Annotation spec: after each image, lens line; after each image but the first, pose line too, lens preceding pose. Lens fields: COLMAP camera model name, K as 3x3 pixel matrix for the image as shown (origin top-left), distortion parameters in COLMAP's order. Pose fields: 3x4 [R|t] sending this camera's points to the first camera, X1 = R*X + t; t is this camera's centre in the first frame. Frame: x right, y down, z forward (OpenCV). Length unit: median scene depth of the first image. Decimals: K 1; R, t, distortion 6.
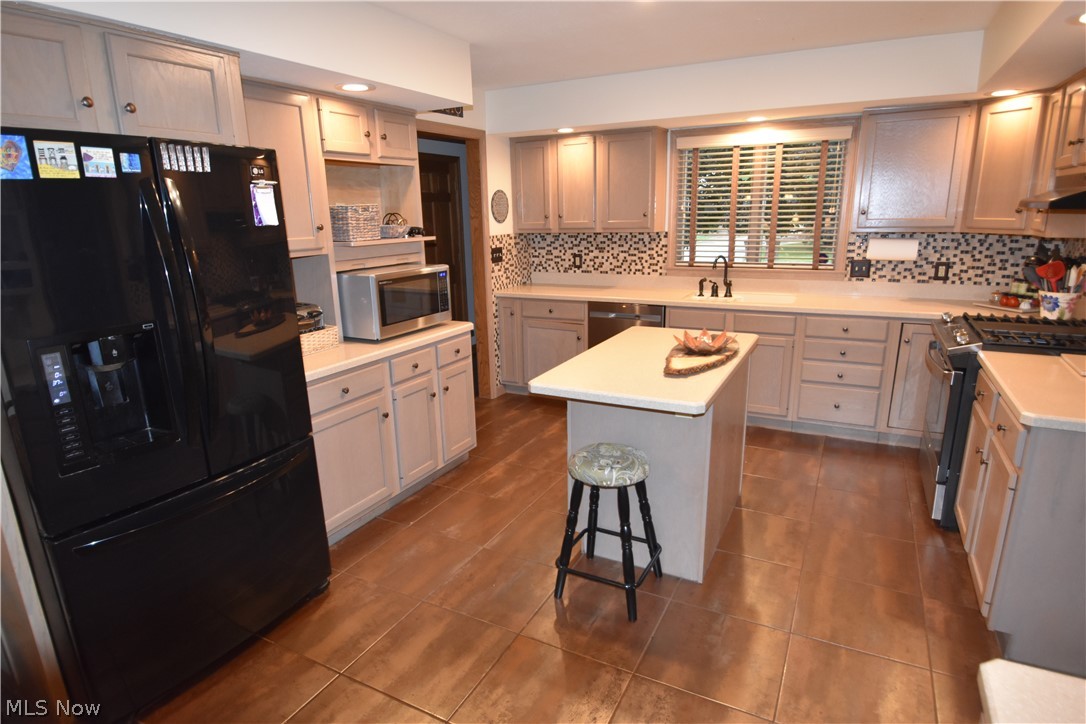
lens RADIAL K [[584.3, 0, 541.6], [0, 584.3, 369.7], [0, 0, 1]] dist [-0.002431, -0.004559]
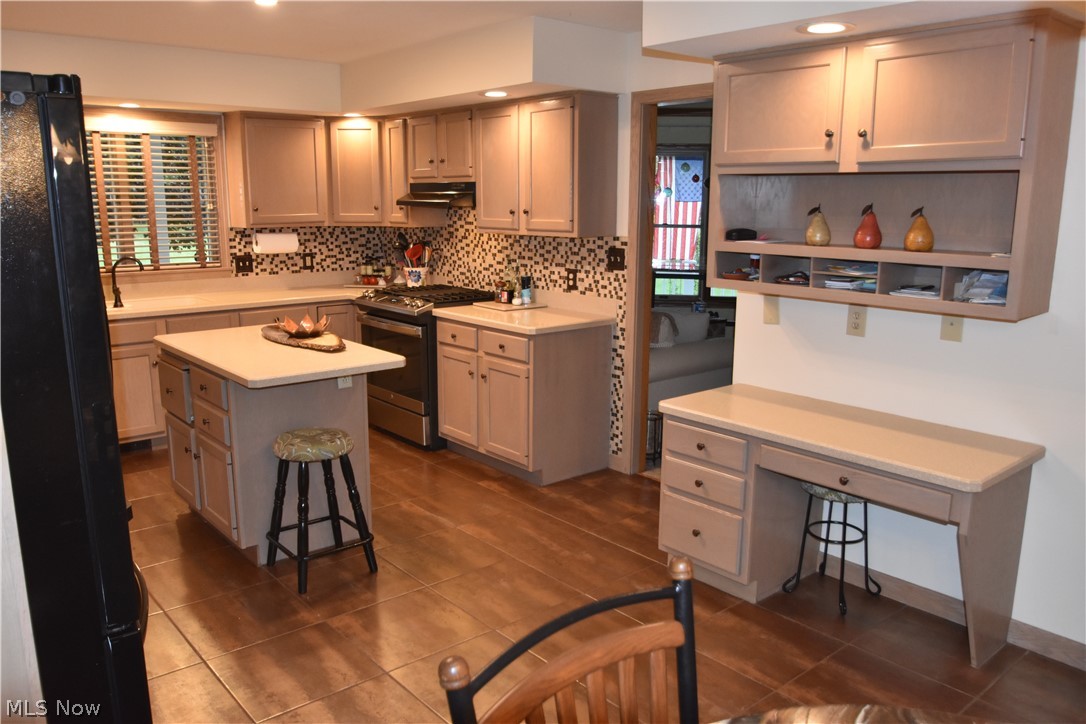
lens RADIAL K [[827.9, 0, 541.2], [0, 827.9, 363.2], [0, 0, 1]] dist [-0.042210, 0.002439]
pose [[0.365900, -0.160635, 0.916686, -0.631097], [0.231363, 0.969769, 0.077587, 0.000605], [-0.901437, 0.183698, 0.392004, 0.018196]]
